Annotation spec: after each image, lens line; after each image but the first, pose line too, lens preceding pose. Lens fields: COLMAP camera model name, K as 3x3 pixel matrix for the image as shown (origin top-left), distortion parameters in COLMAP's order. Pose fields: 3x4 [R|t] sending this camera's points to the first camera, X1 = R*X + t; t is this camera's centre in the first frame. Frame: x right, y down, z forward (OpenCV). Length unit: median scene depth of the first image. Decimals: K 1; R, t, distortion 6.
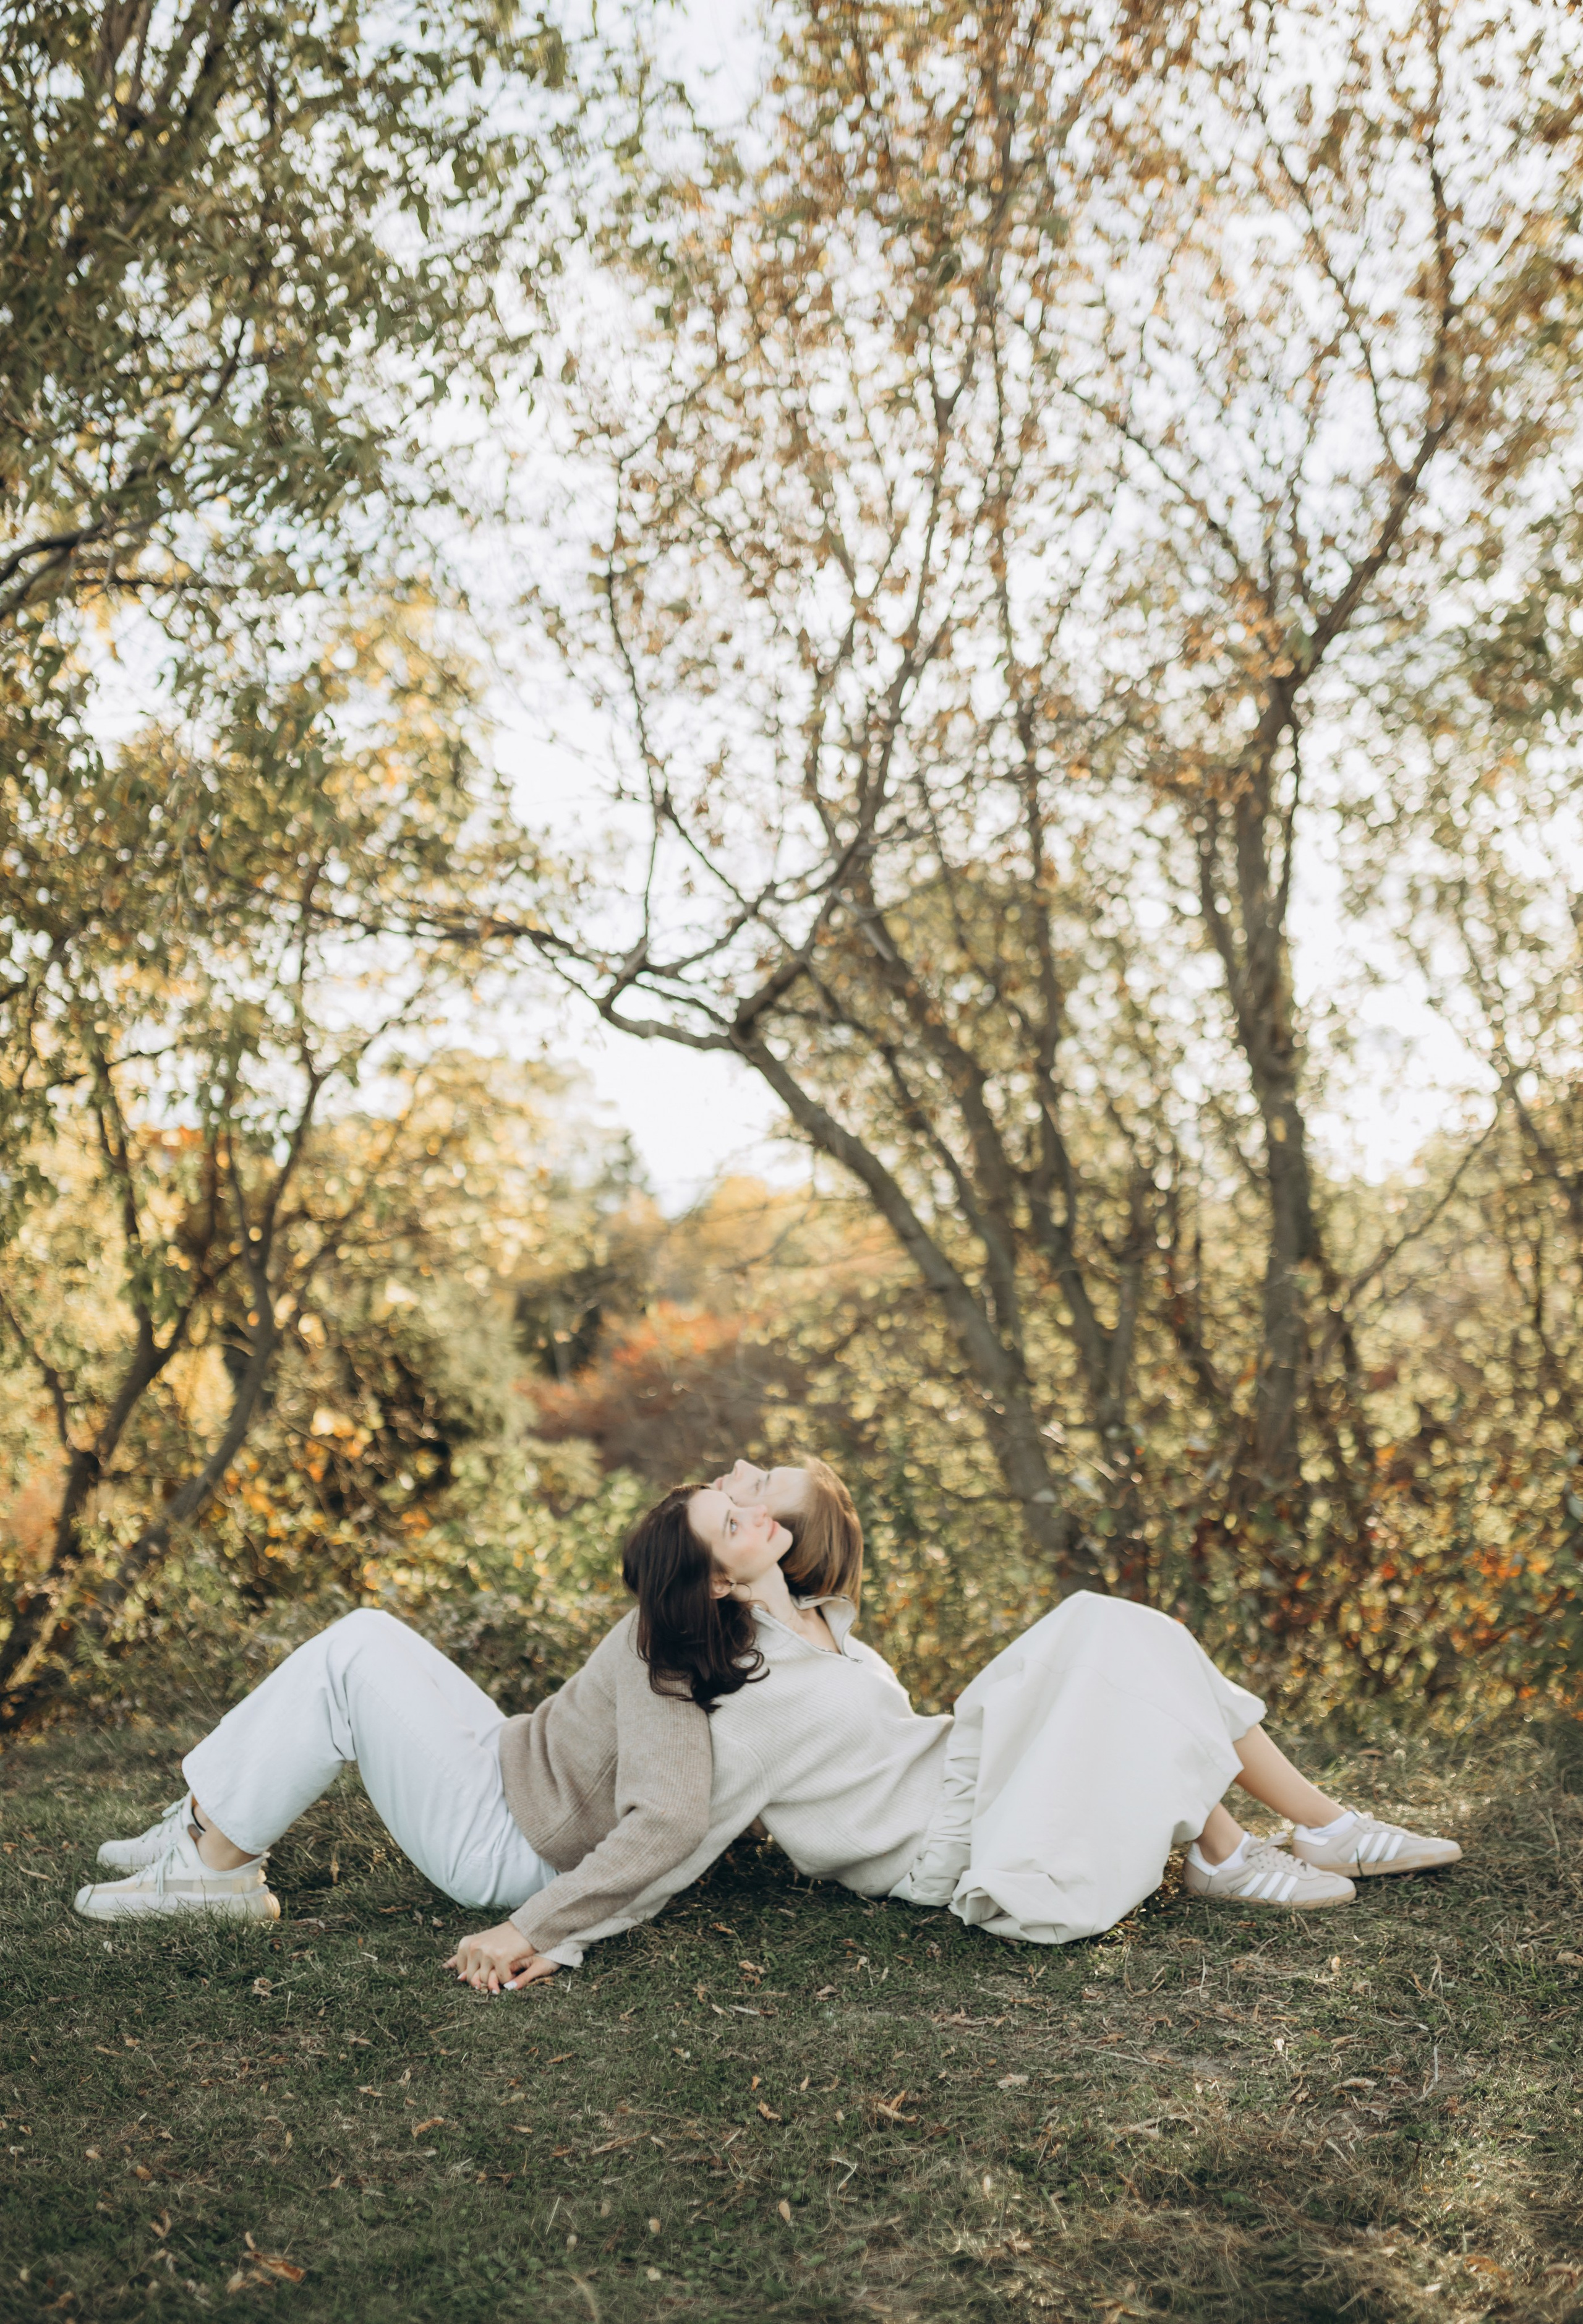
lens RADIAL K [[2304.6, 0, 818.6], [0, 2304.6, 1180.5], [0, 0, 1]] dist [0.042850, 0.000000]
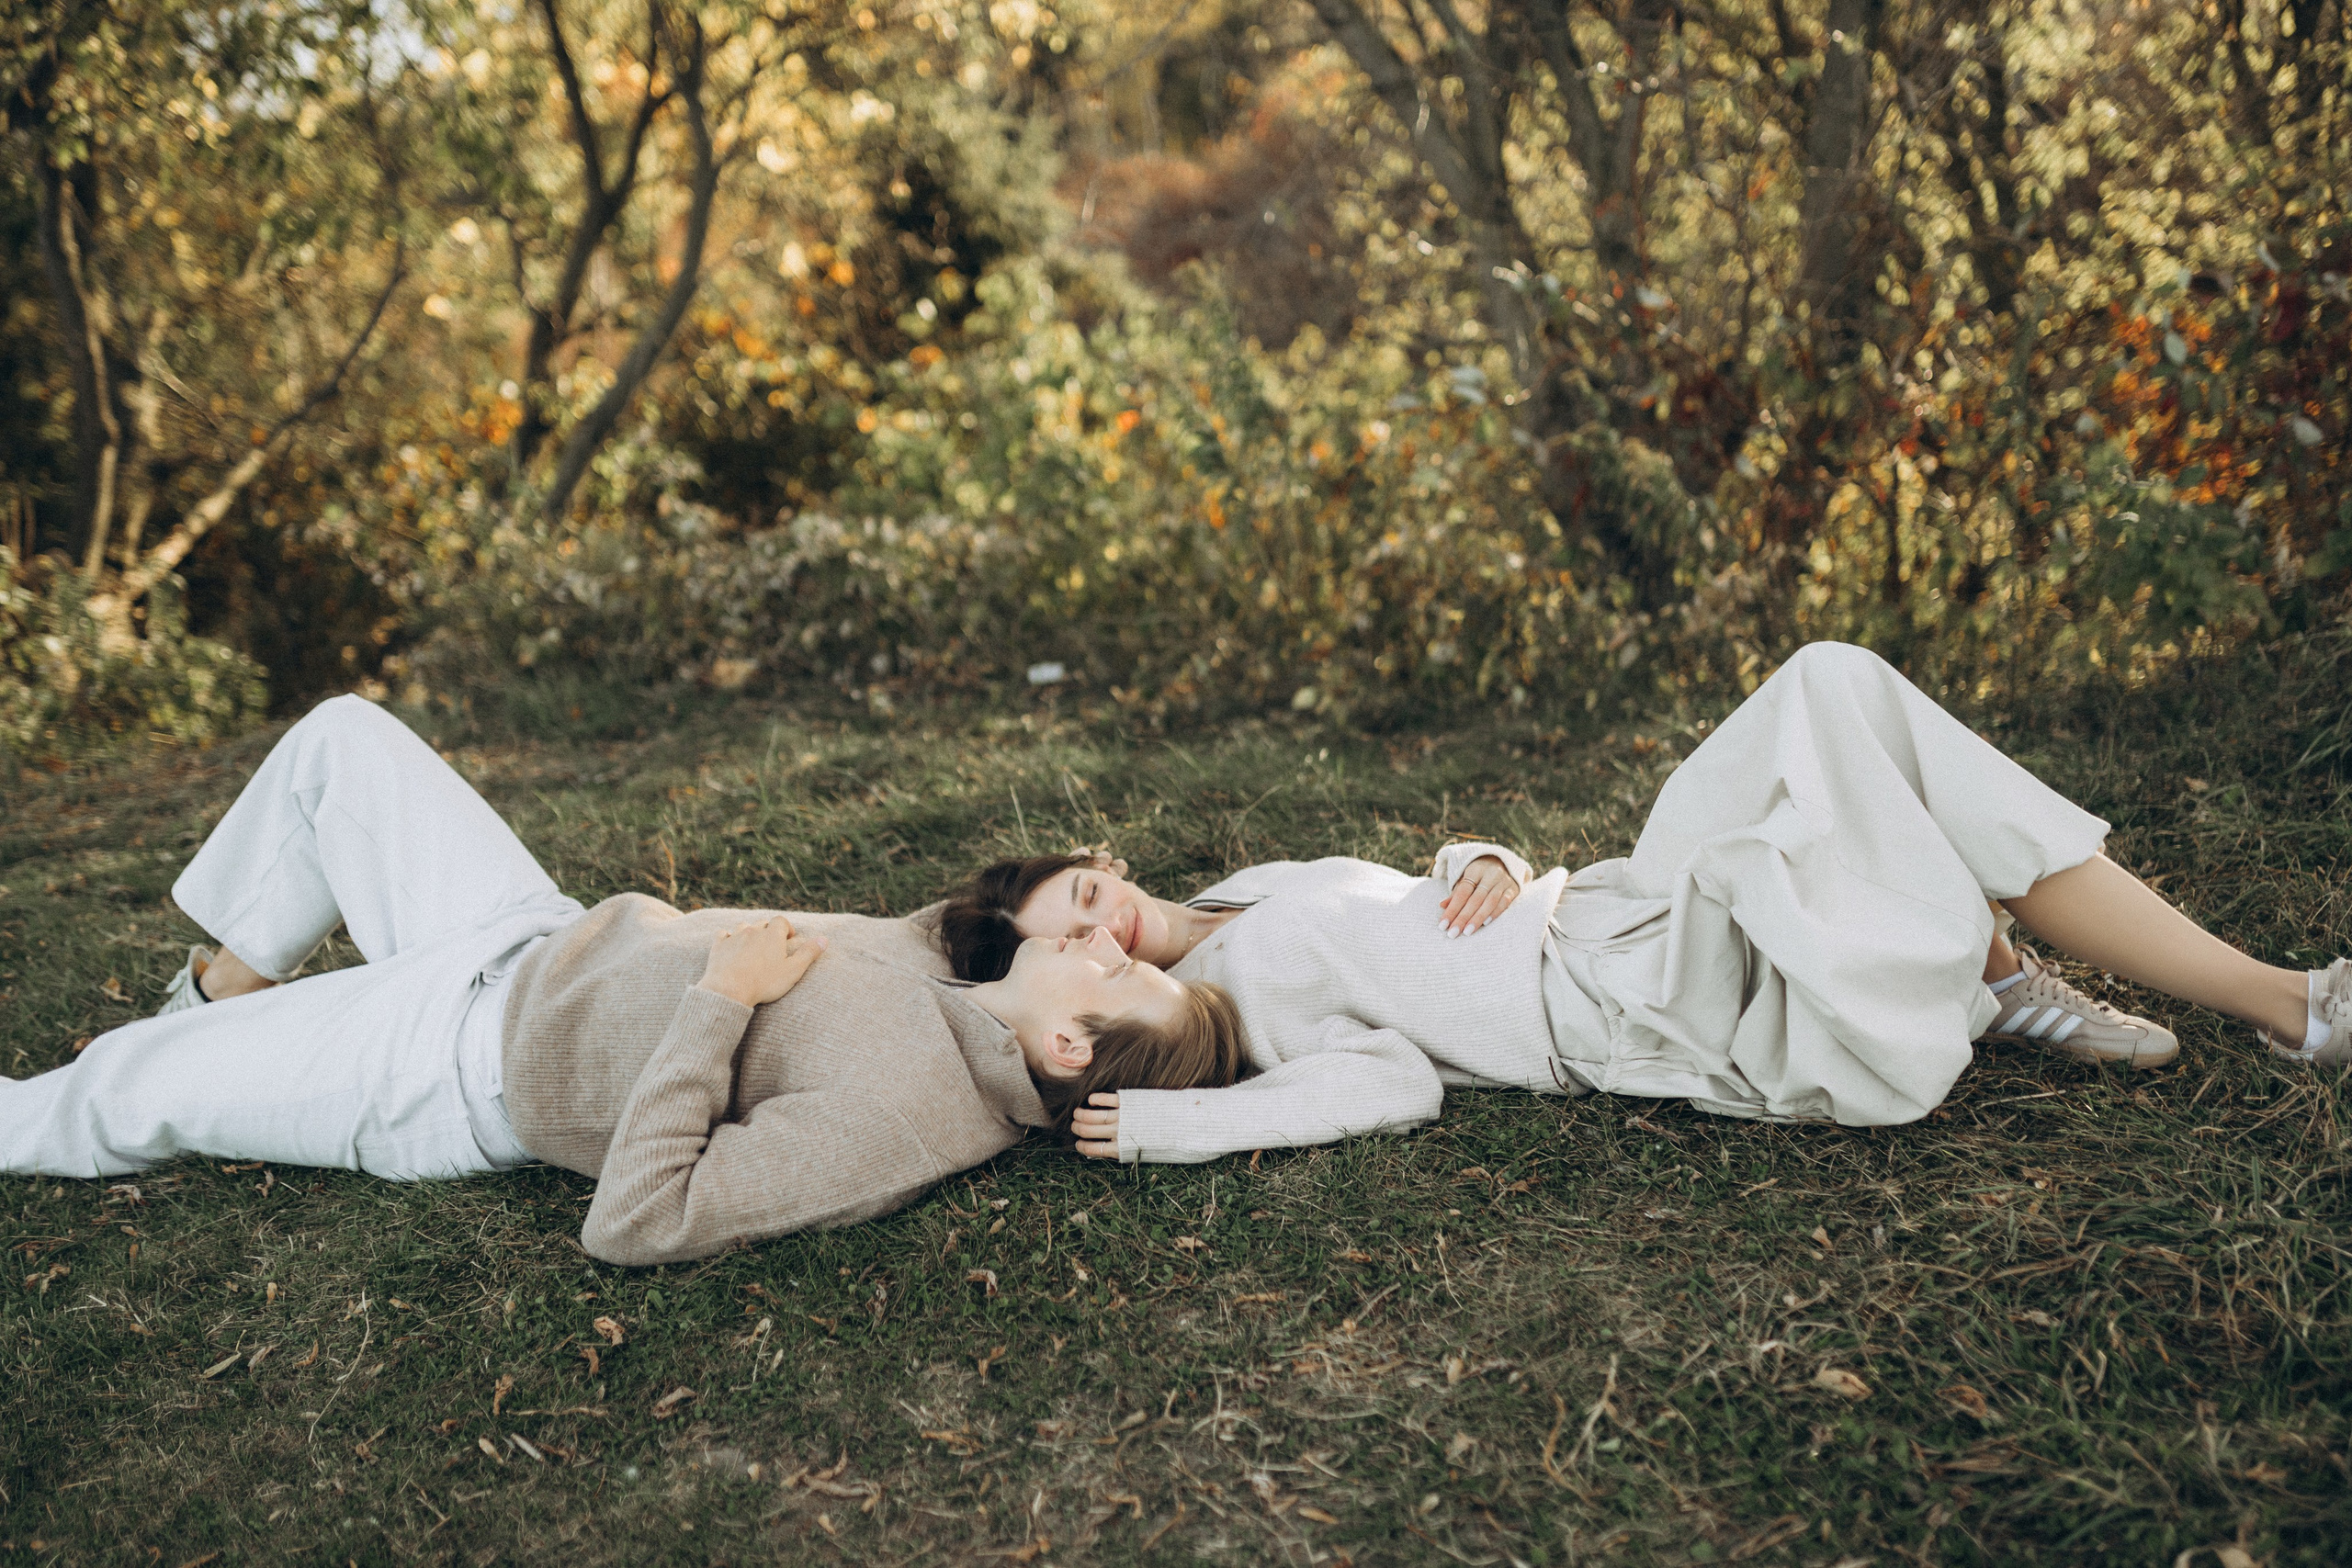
lens RADIAL K [[2229.9, 0, 1179.6], [0, 2229.9, 805.5], [0, 0, 1]] dist [0.008448, 0.000000]
pose [[0.988415, -0.021705, -0.150217, 0.068953], [0.076012, 0.927449, 0.366142, -0.007786], [0.131372, -0.373318, 0.918354, 0.140943]]
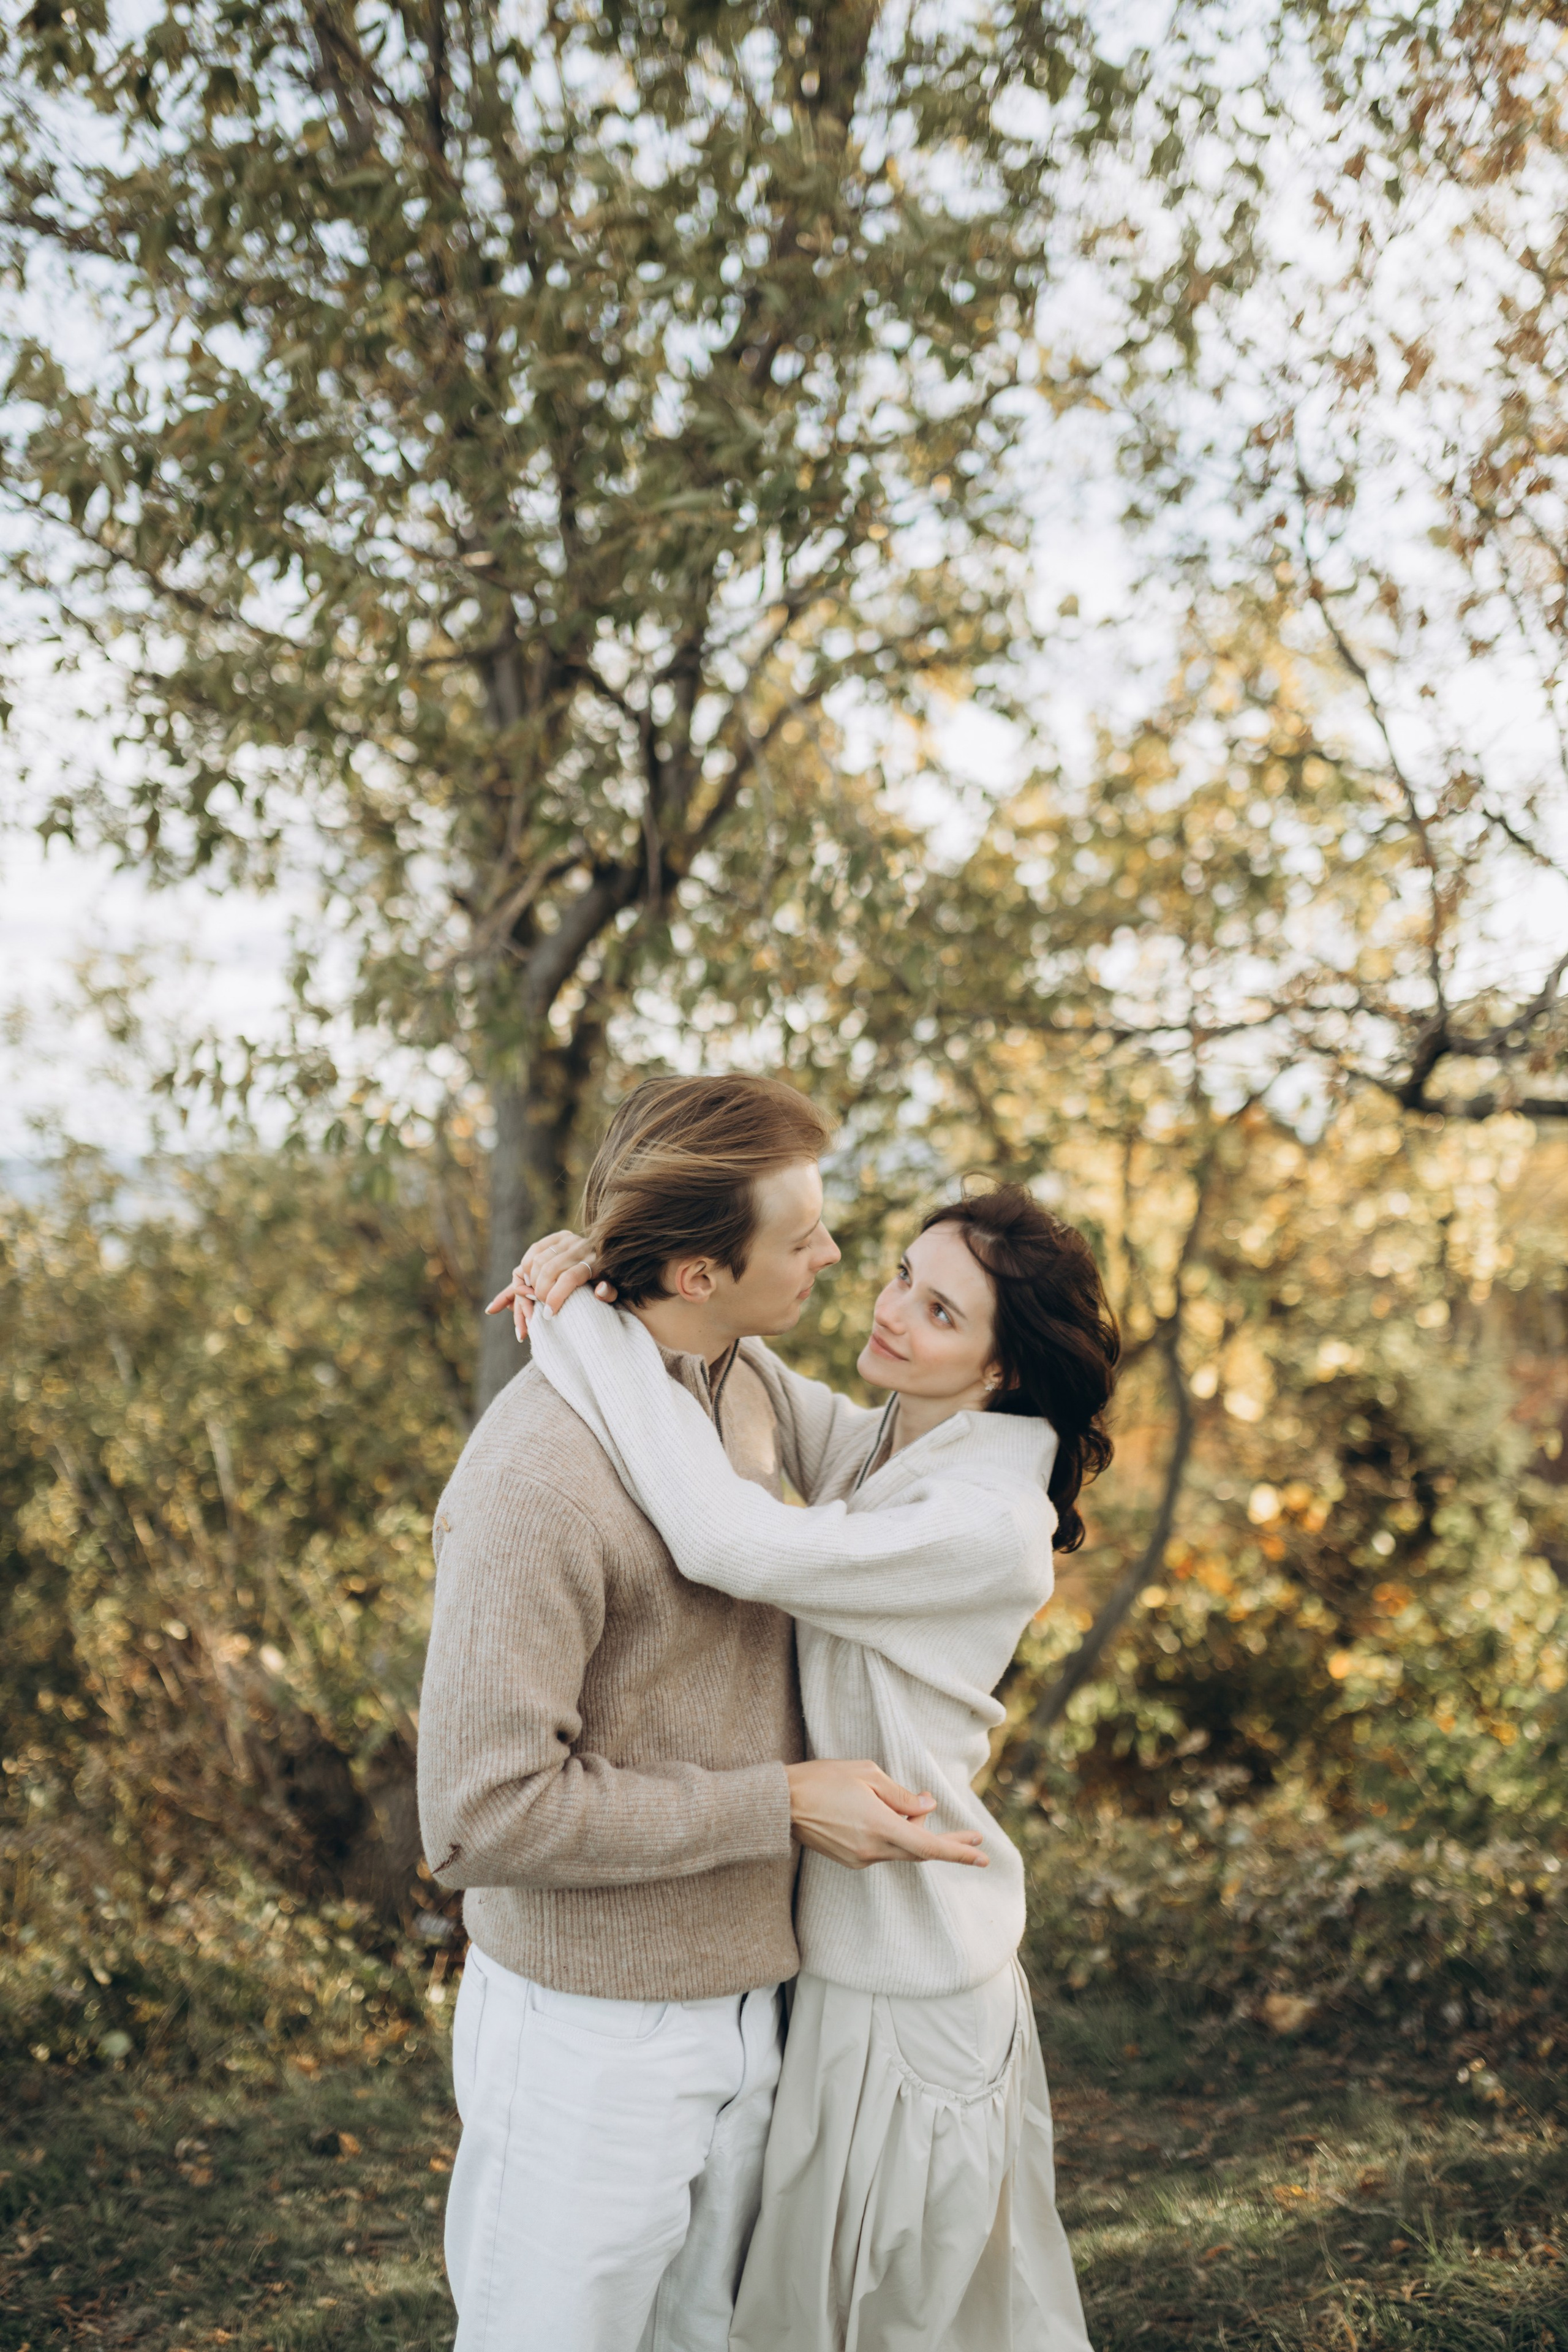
lens RADIAL K [[2230.1, 0, 790.1], [0, 2230.1, 1168.2], [0, 0, 1]] dist [0.008448, 0.000000]
pose [[0.886430, -0.113597, -0.448707, 0.033405], [0.118290, 0.992822, -0.017664, -0.037506], [0.447493, -0.037420, 0.893504, 0.141700]]
